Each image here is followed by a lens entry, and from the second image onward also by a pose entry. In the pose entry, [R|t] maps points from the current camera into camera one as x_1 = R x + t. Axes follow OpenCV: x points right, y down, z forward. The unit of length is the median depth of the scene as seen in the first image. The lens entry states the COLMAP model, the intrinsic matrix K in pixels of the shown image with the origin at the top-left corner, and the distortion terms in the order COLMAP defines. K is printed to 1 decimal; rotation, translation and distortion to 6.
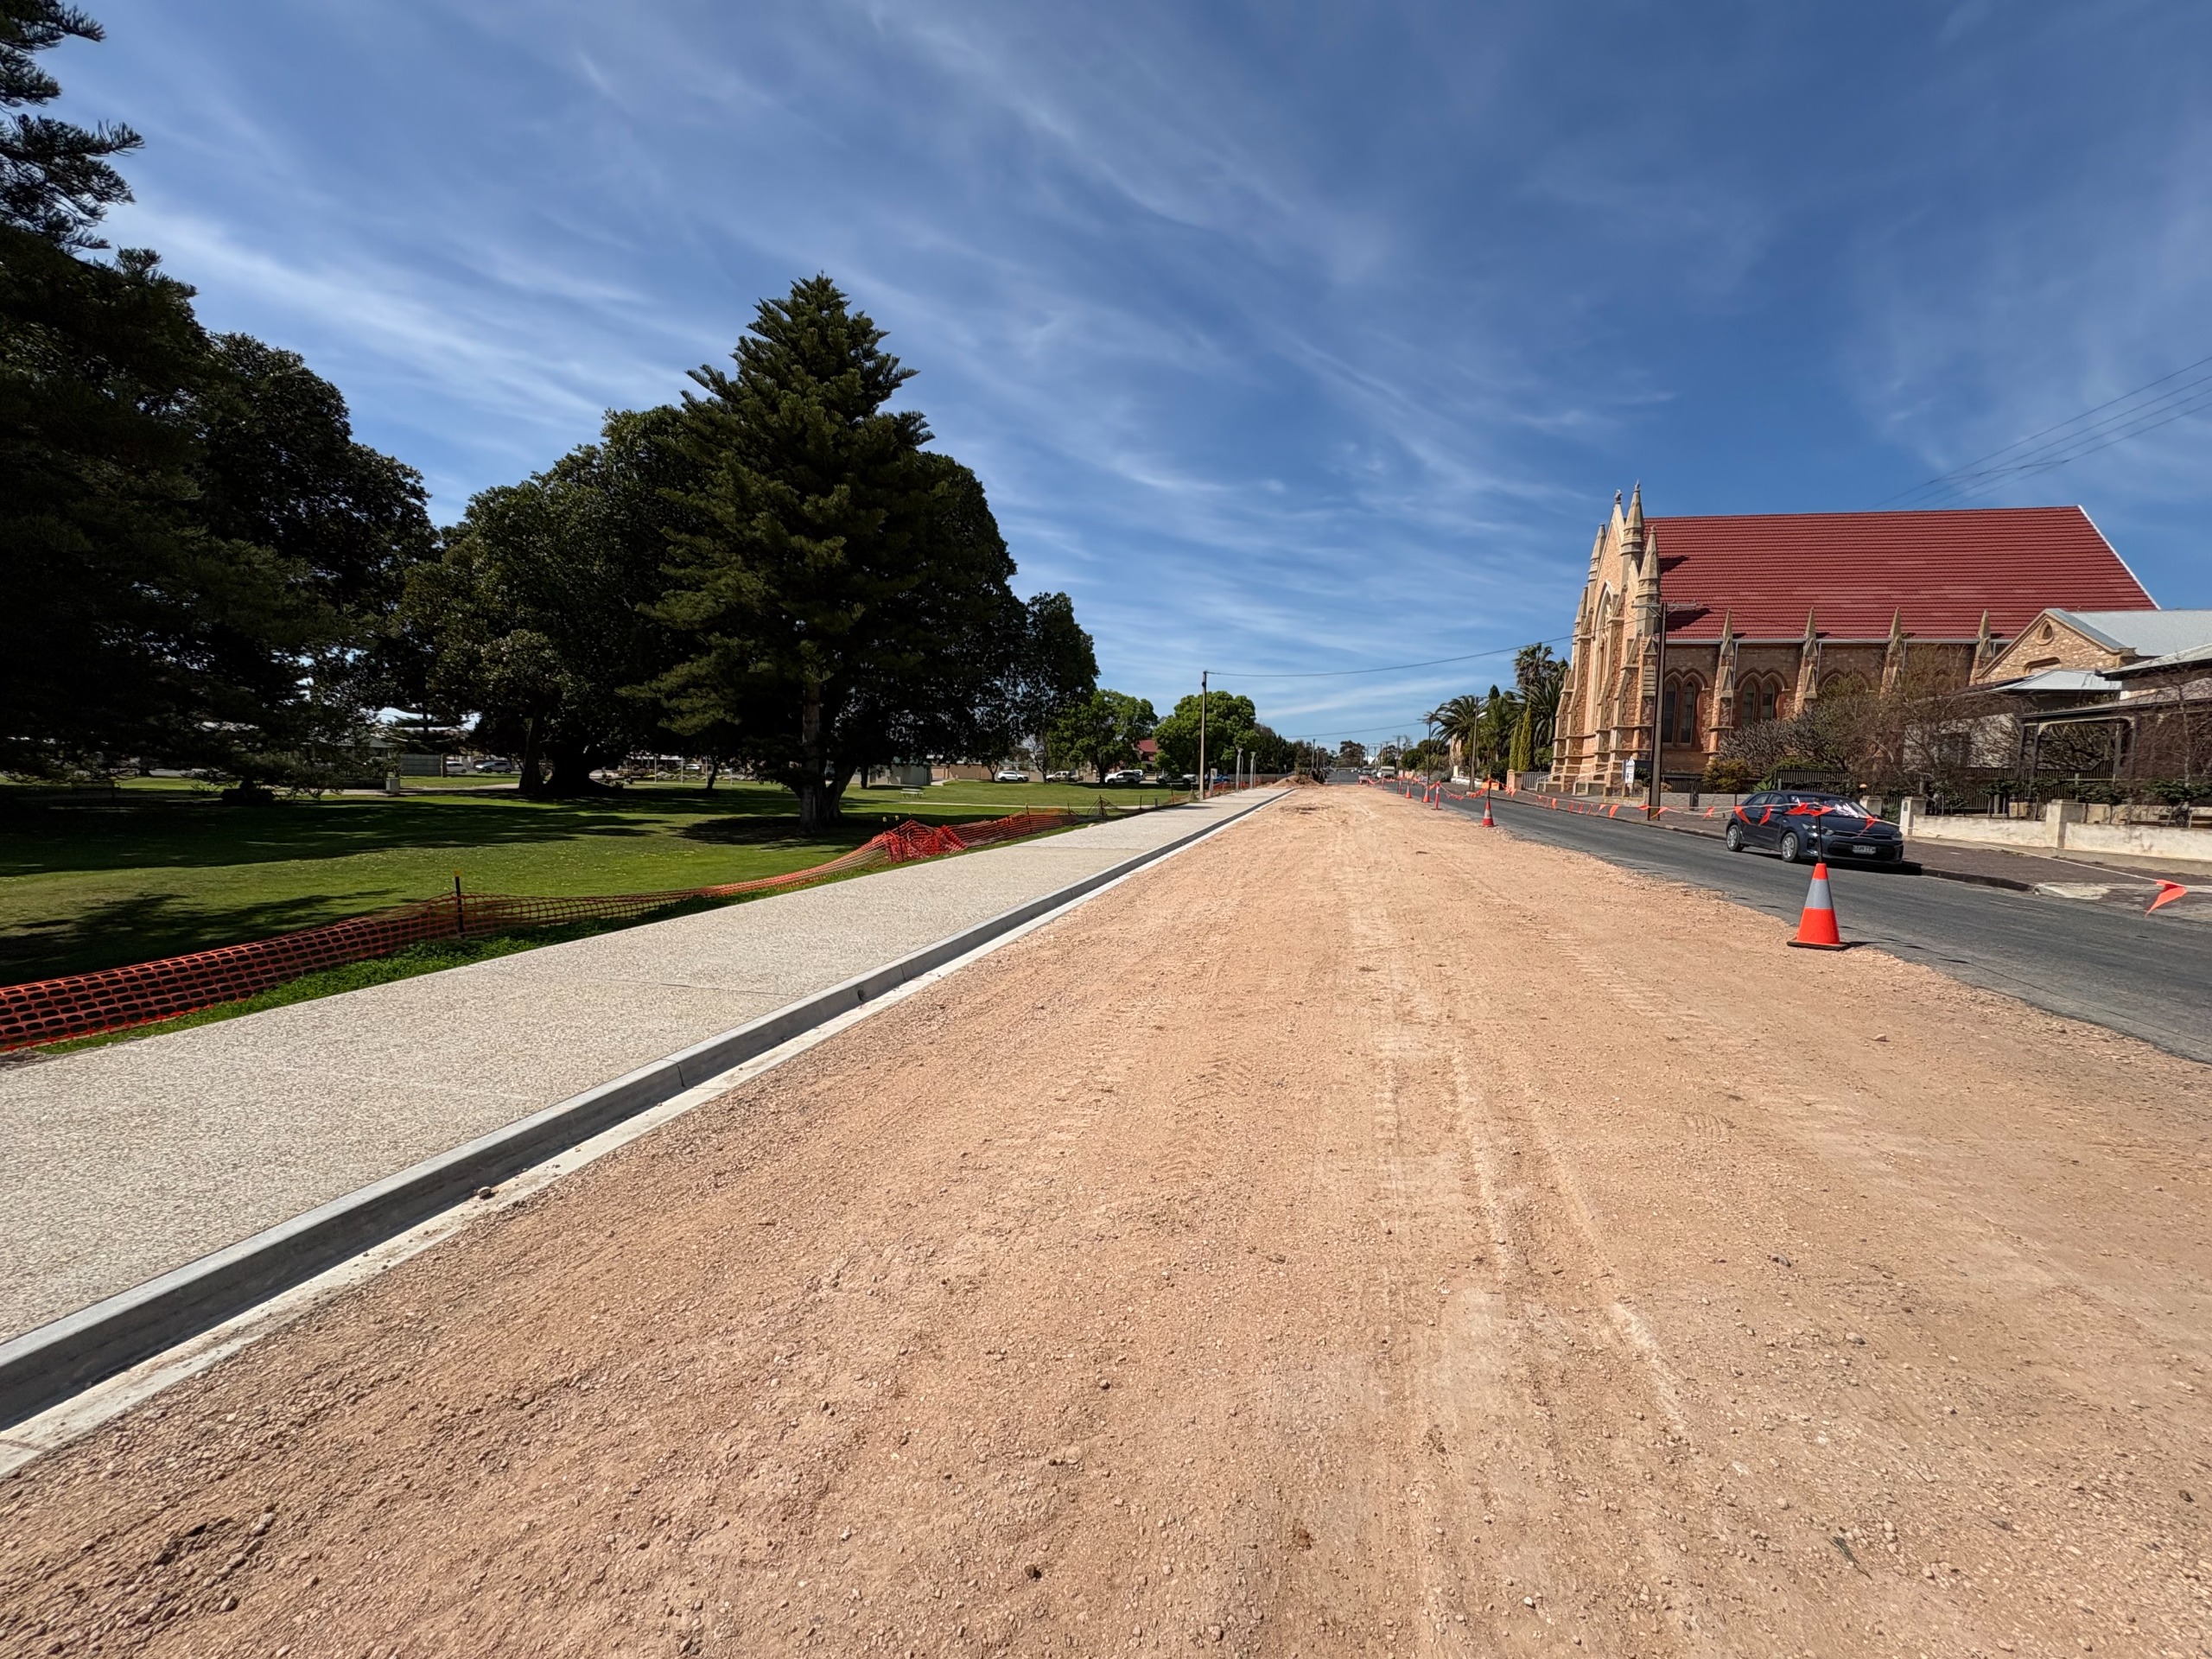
lens RADIAL K [[869.6, 0, 1104.2], [0, 869.6, 823.0], [0, 0, 1]] dist [-0.000070, -0.000157]
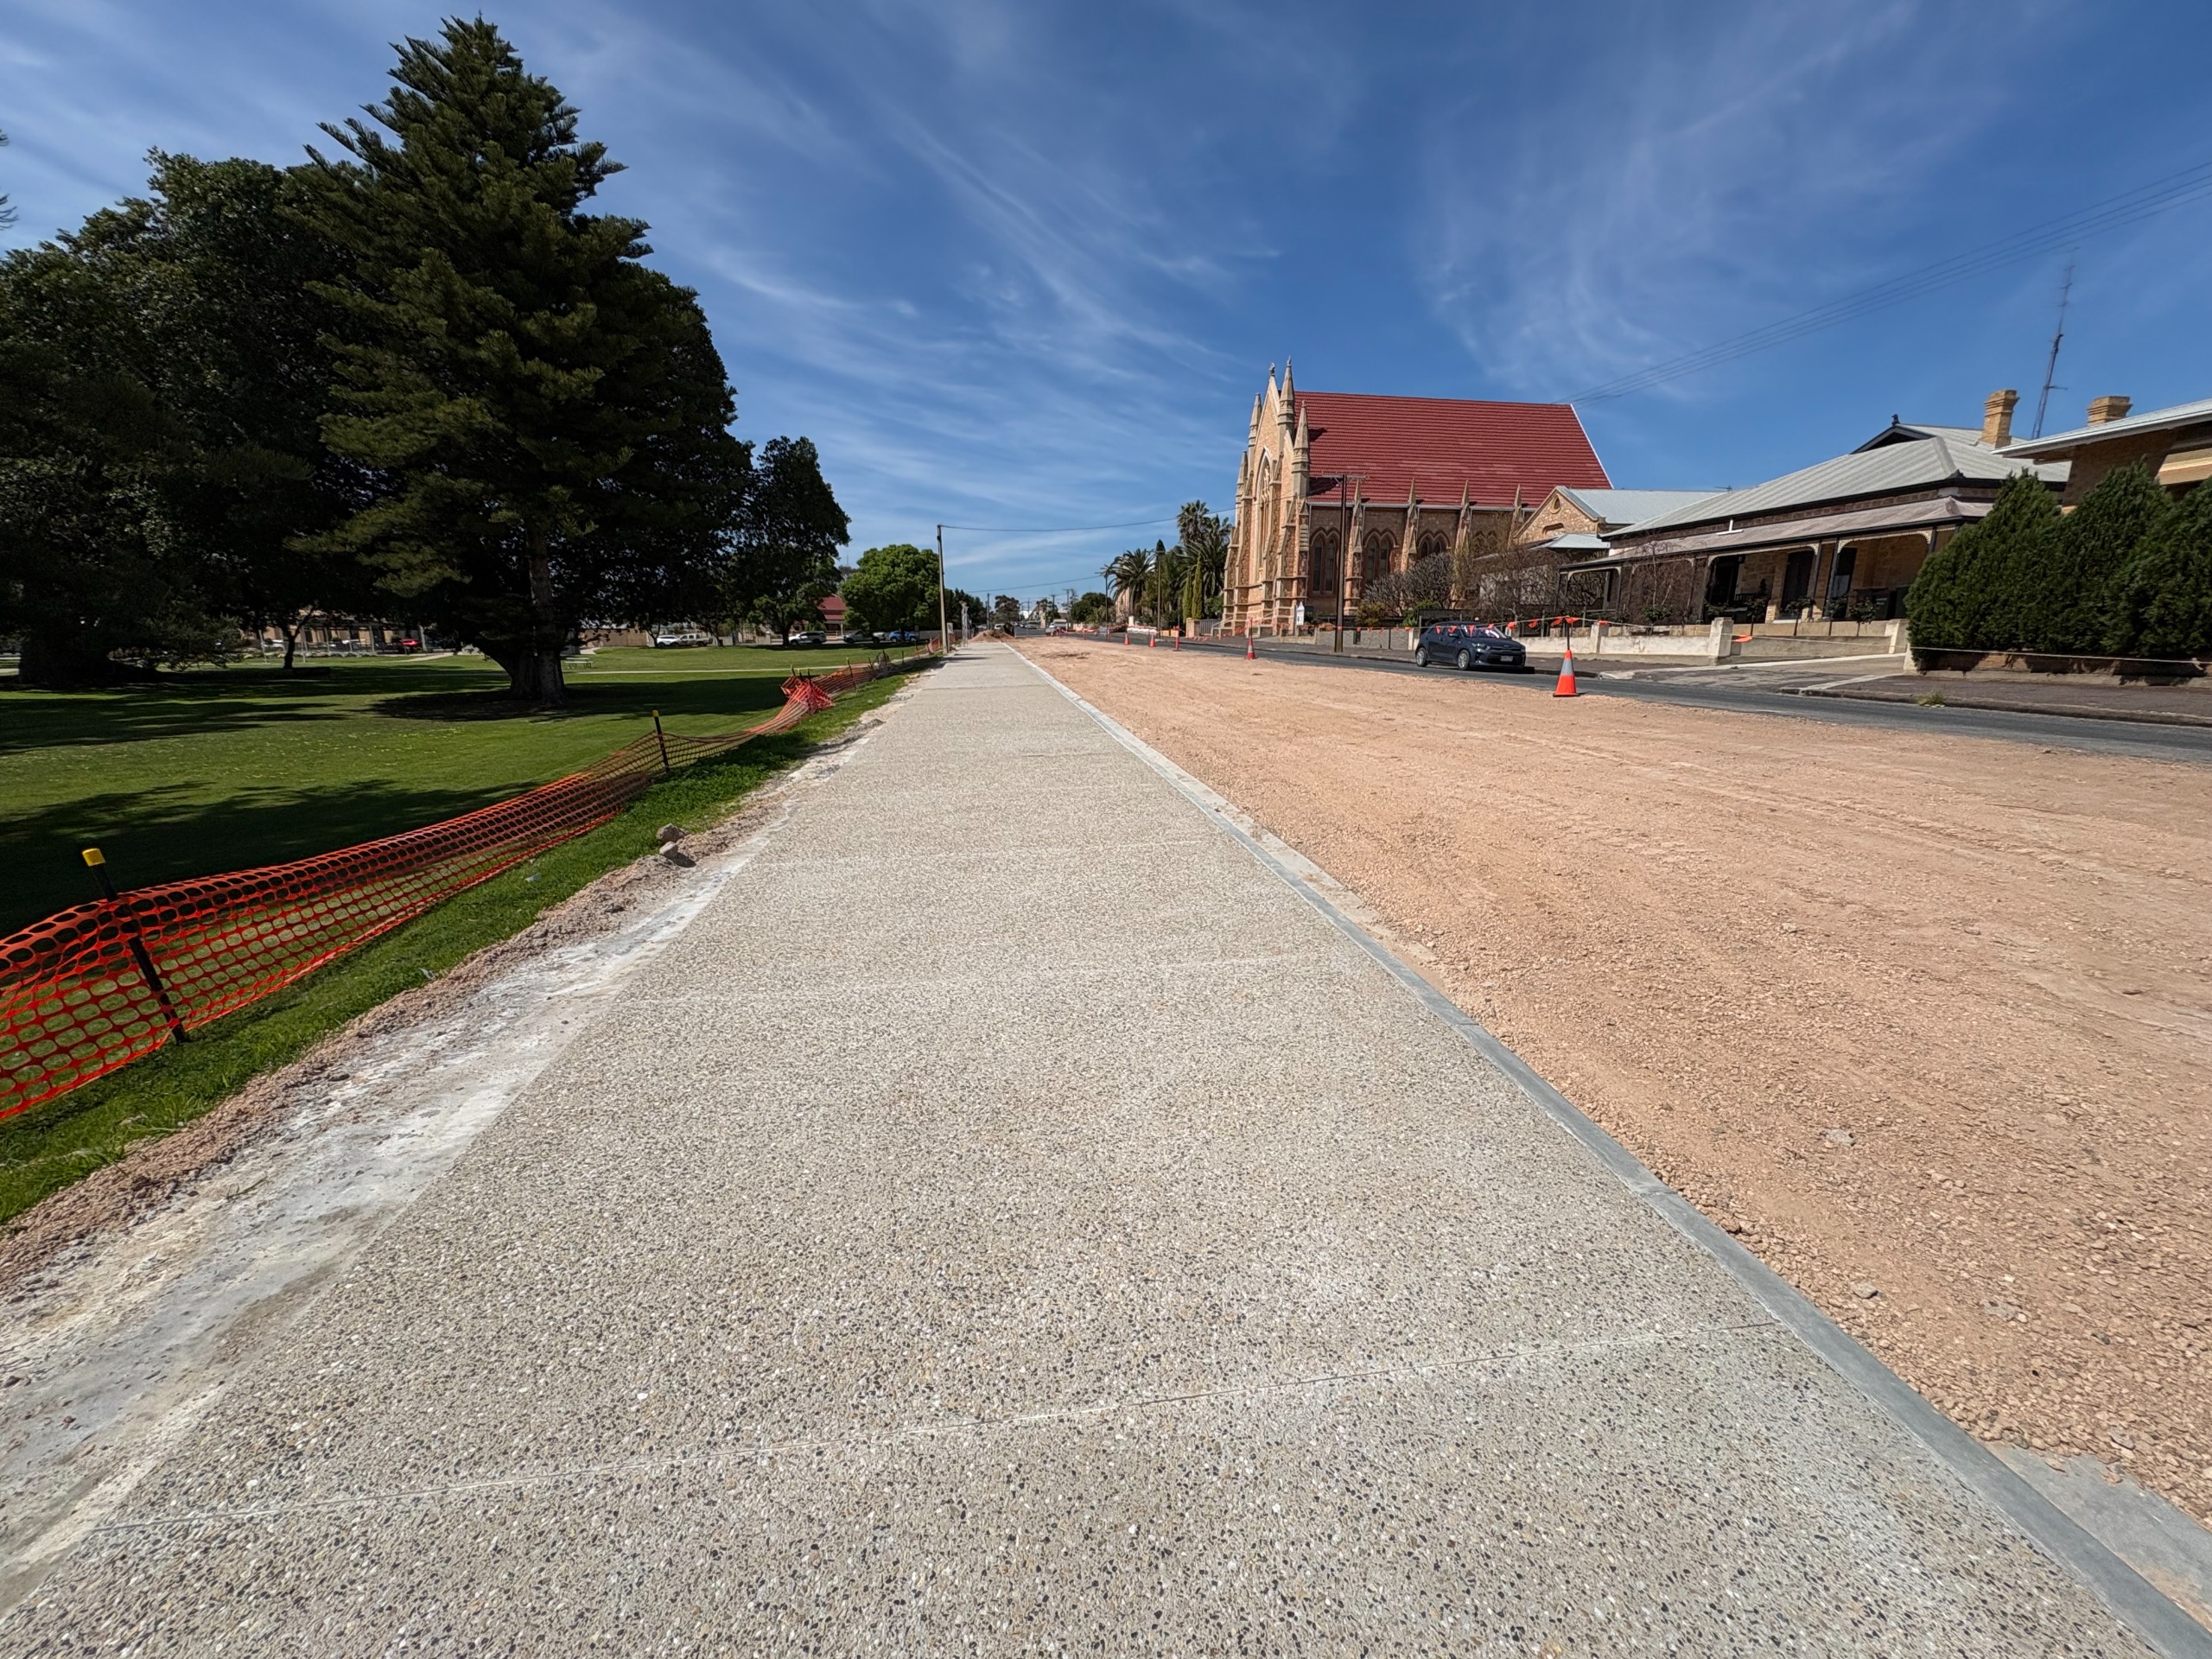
lens RADIAL K [[869.6, 0, 1104.2], [0, 869.6, 823.0], [0, 0, 1]] dist [-0.000070, -0.000157]
pose [[0.924541, -0.111745, 0.364330, -0.121015], [0.052094, 0.984127, 0.169648, 0.006325], [-0.377504, -0.137867, 0.915687, -0.054061]]
